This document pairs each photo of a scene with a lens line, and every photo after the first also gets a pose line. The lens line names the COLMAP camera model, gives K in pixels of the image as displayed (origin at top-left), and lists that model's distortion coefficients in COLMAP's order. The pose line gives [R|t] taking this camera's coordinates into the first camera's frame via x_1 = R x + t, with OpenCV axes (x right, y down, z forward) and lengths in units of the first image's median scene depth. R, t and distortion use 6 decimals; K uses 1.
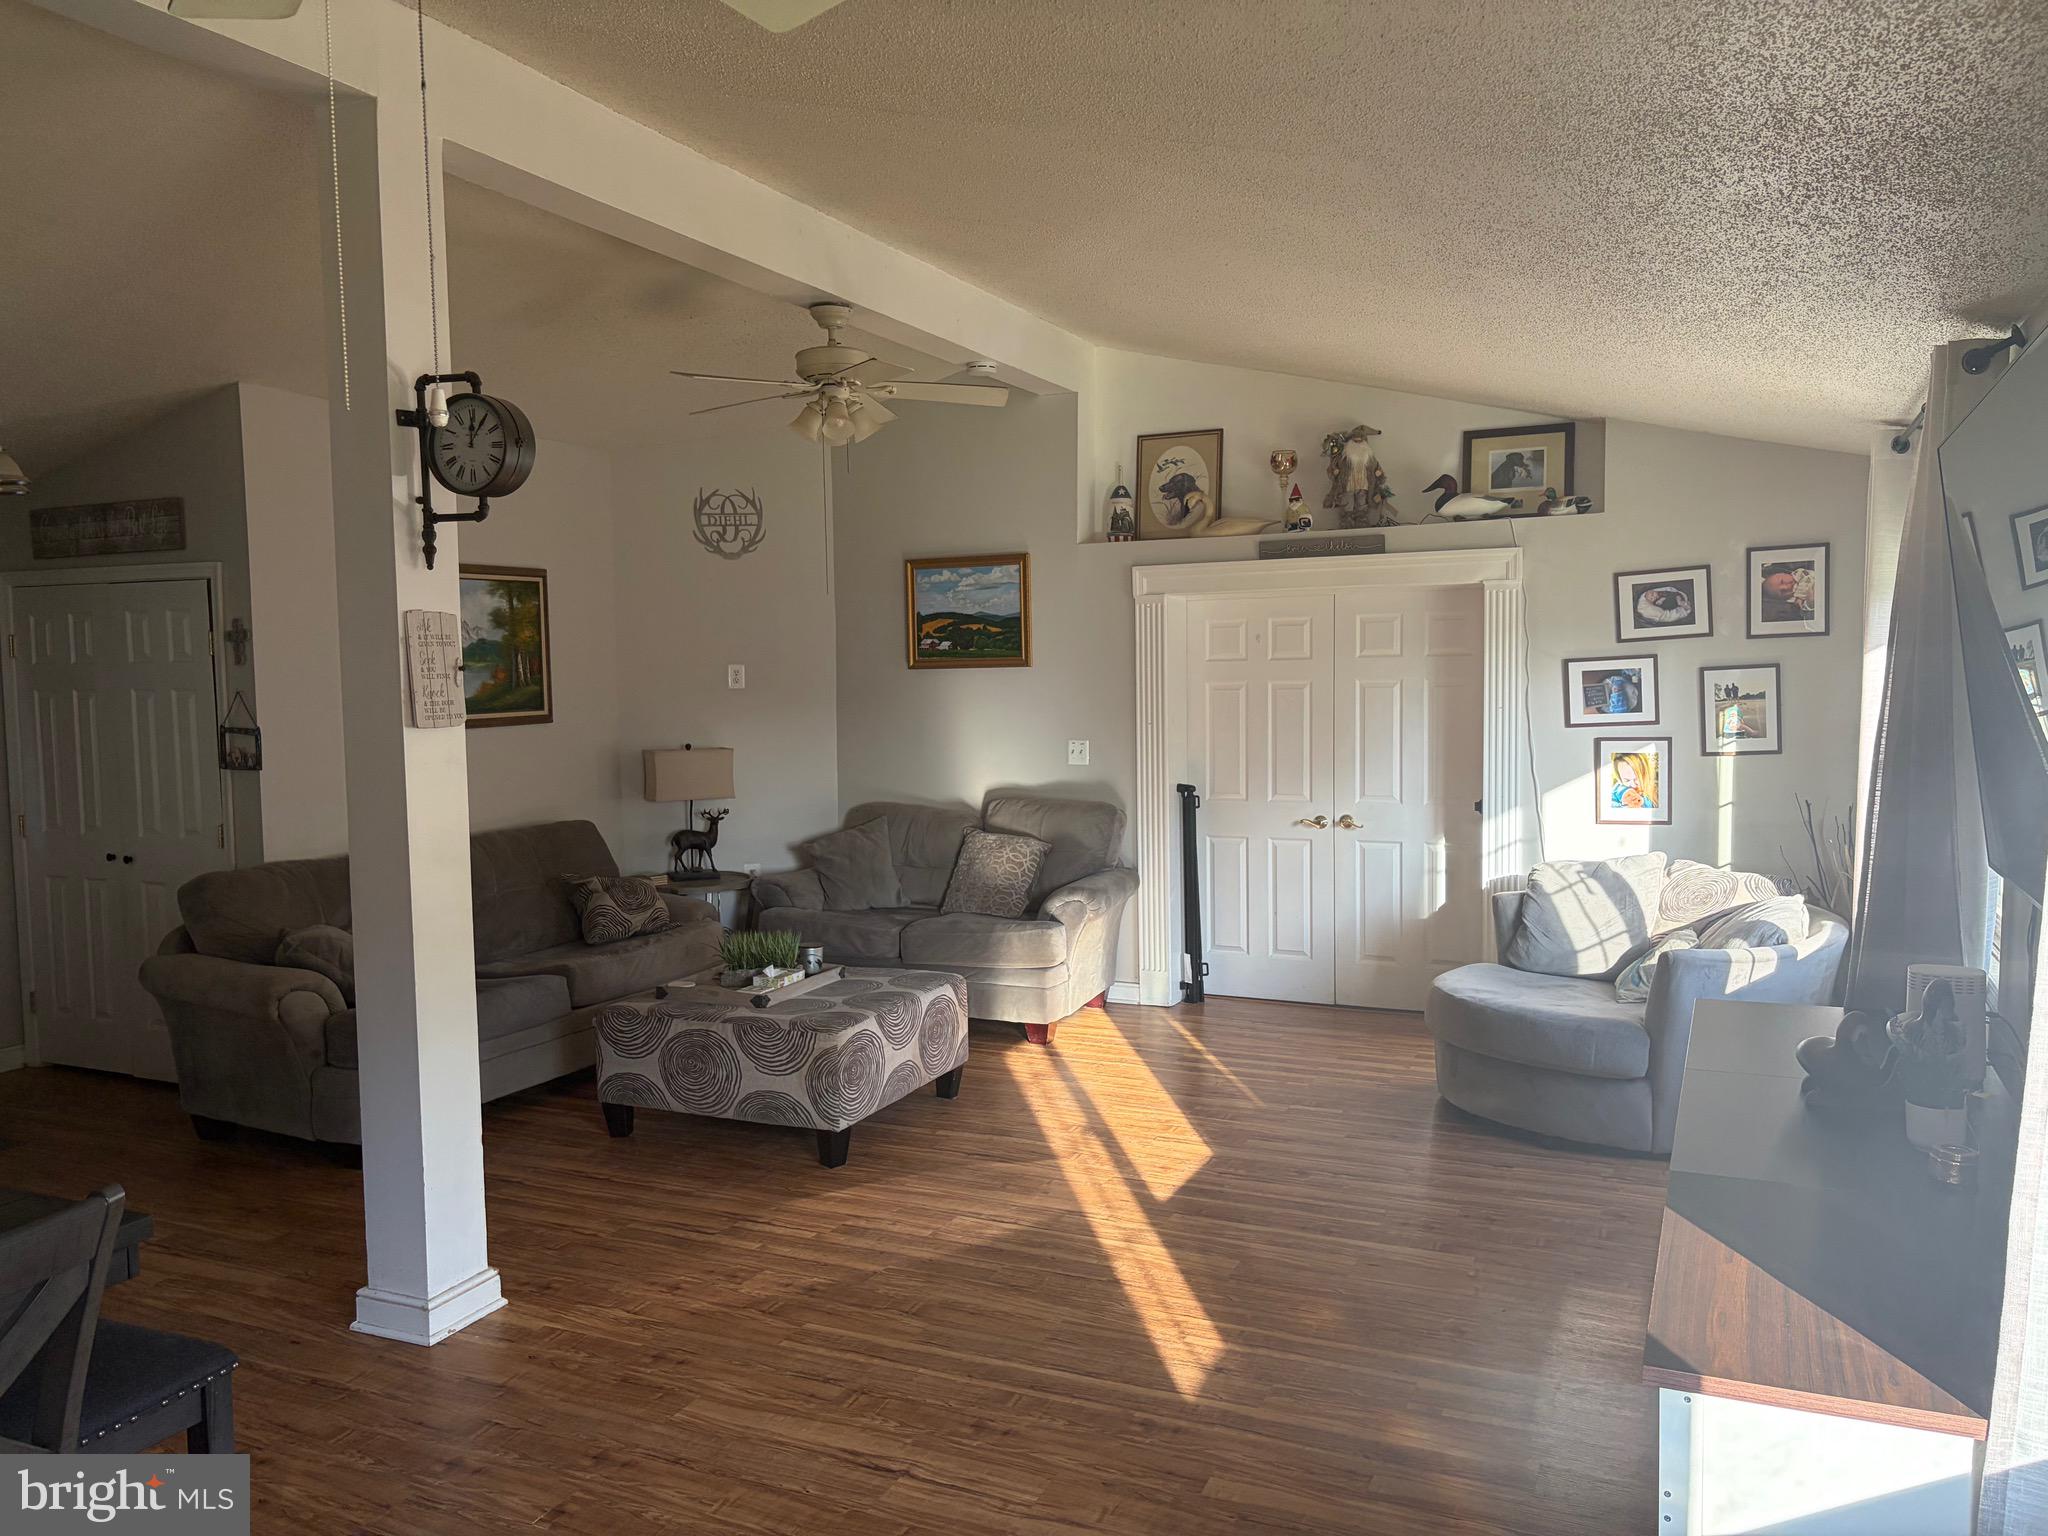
lens RADIAL K [[1540.4, 0, 1019.0], [0, 1540.4, 778.6], [0, 0, 1]] dist [0.039636, -0.006930]
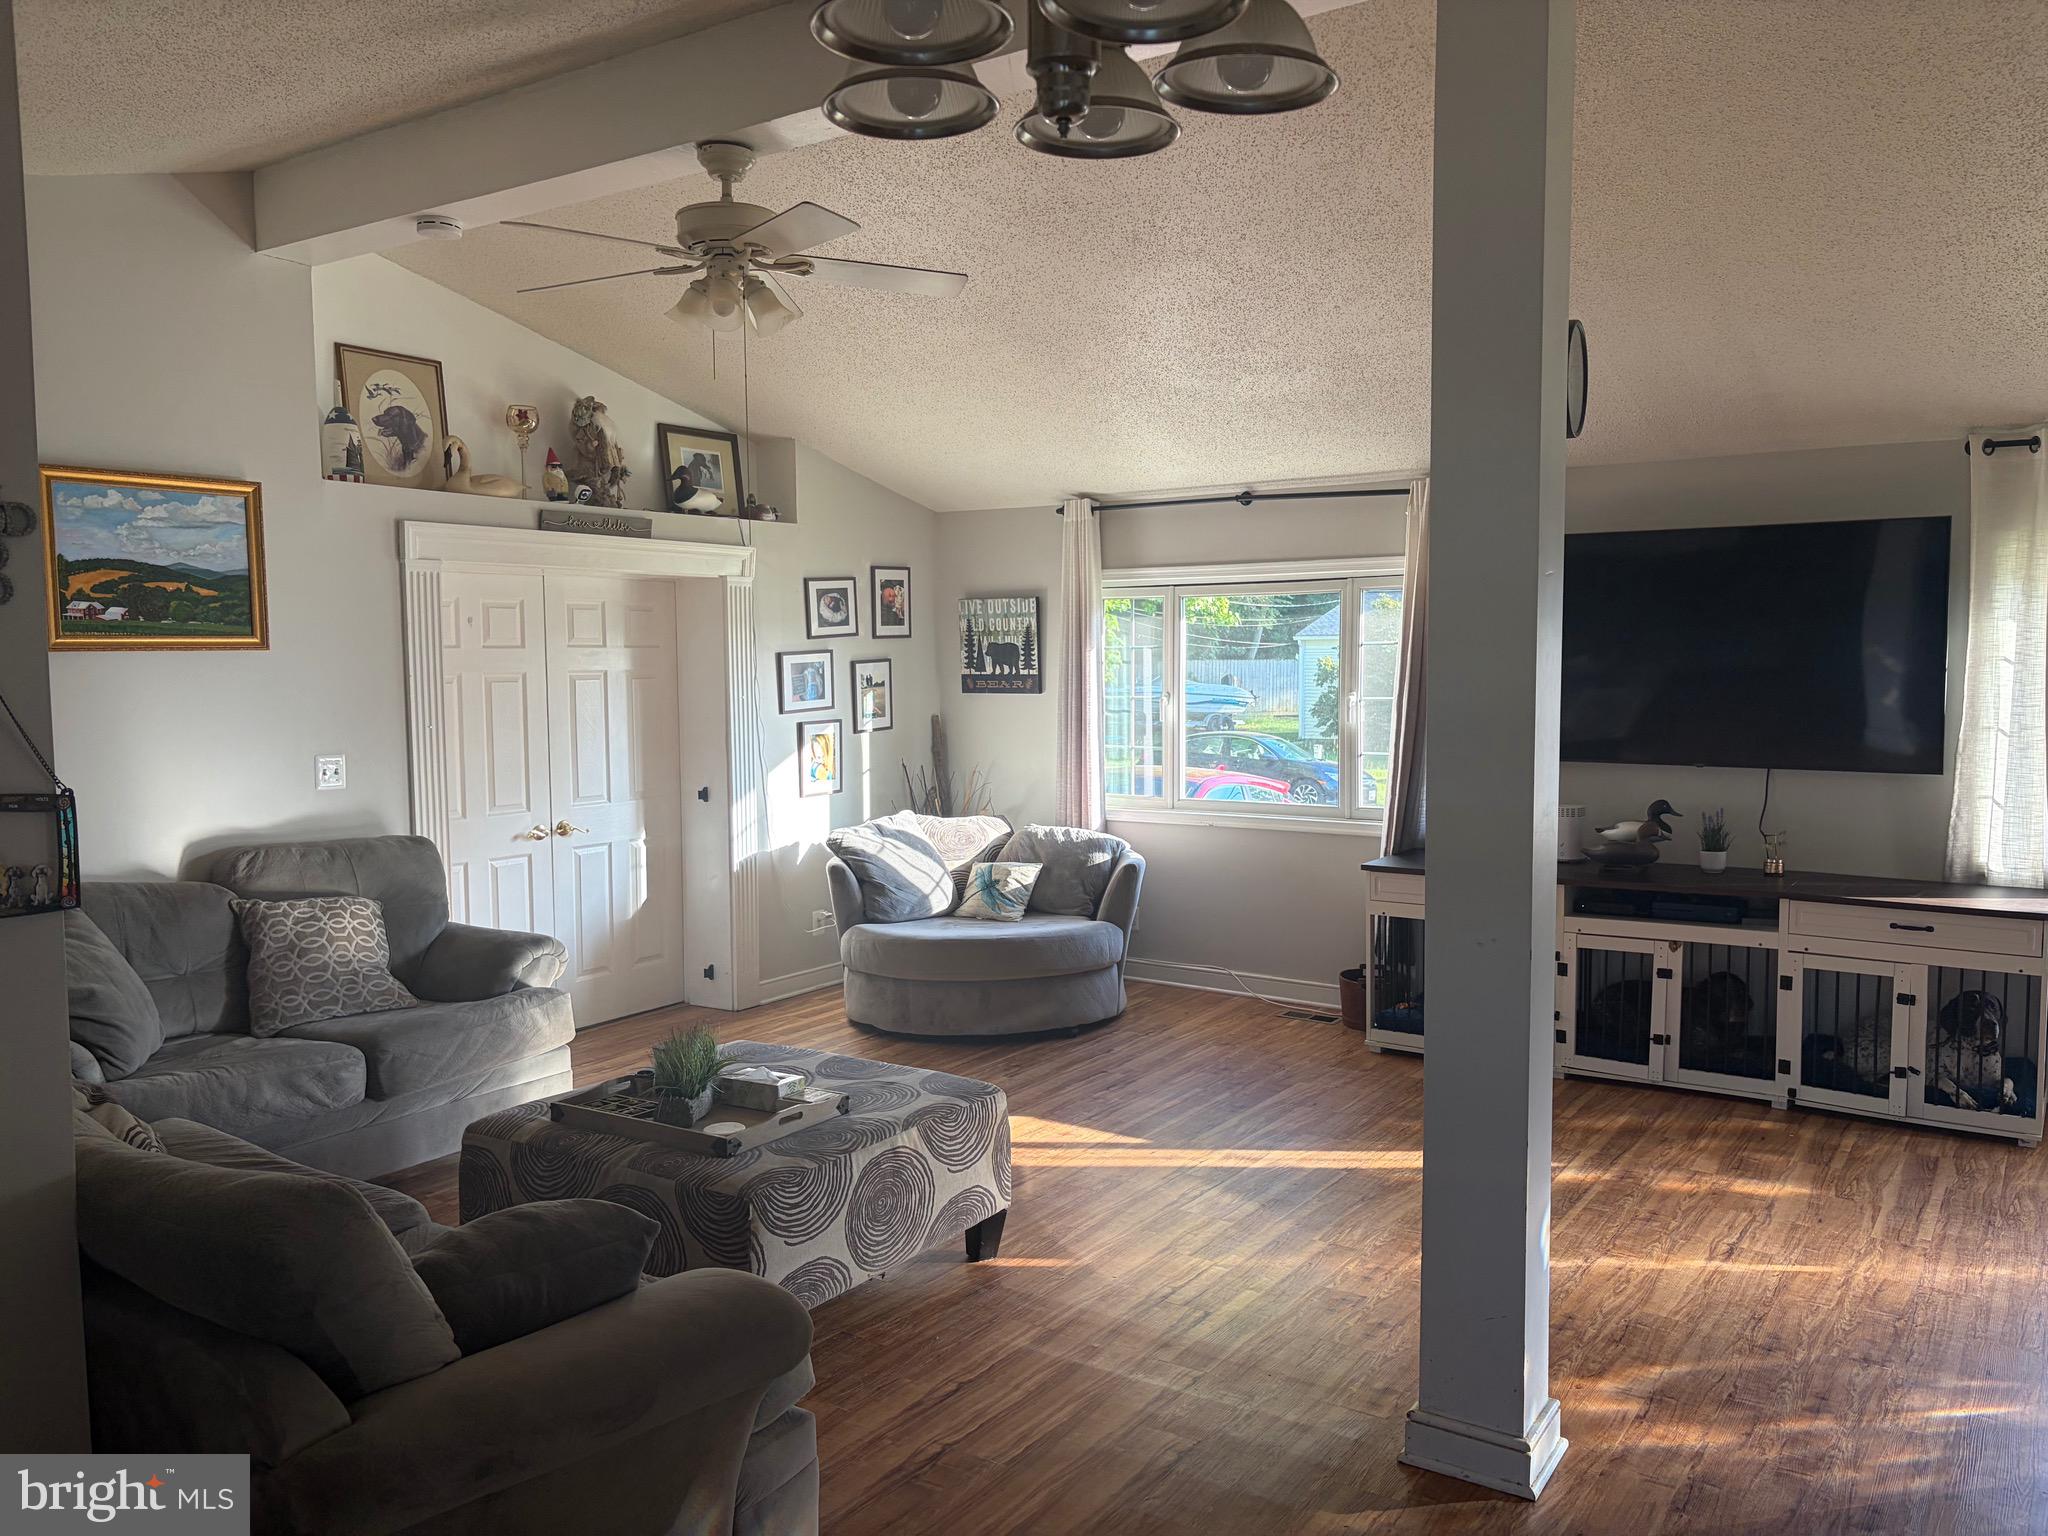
lens RADIAL K [[1540.4, 0, 1019.0], [0, 1540.4, 778.6], [0, 0, 1]] dist [0.039636, -0.006930]
pose [[0.171167, -0.064660, 0.983118, -0.717114], [0.073069, 0.995929, 0.052781, -0.033516], [-0.982529, 0.062801, 0.175195, 0.654098]]
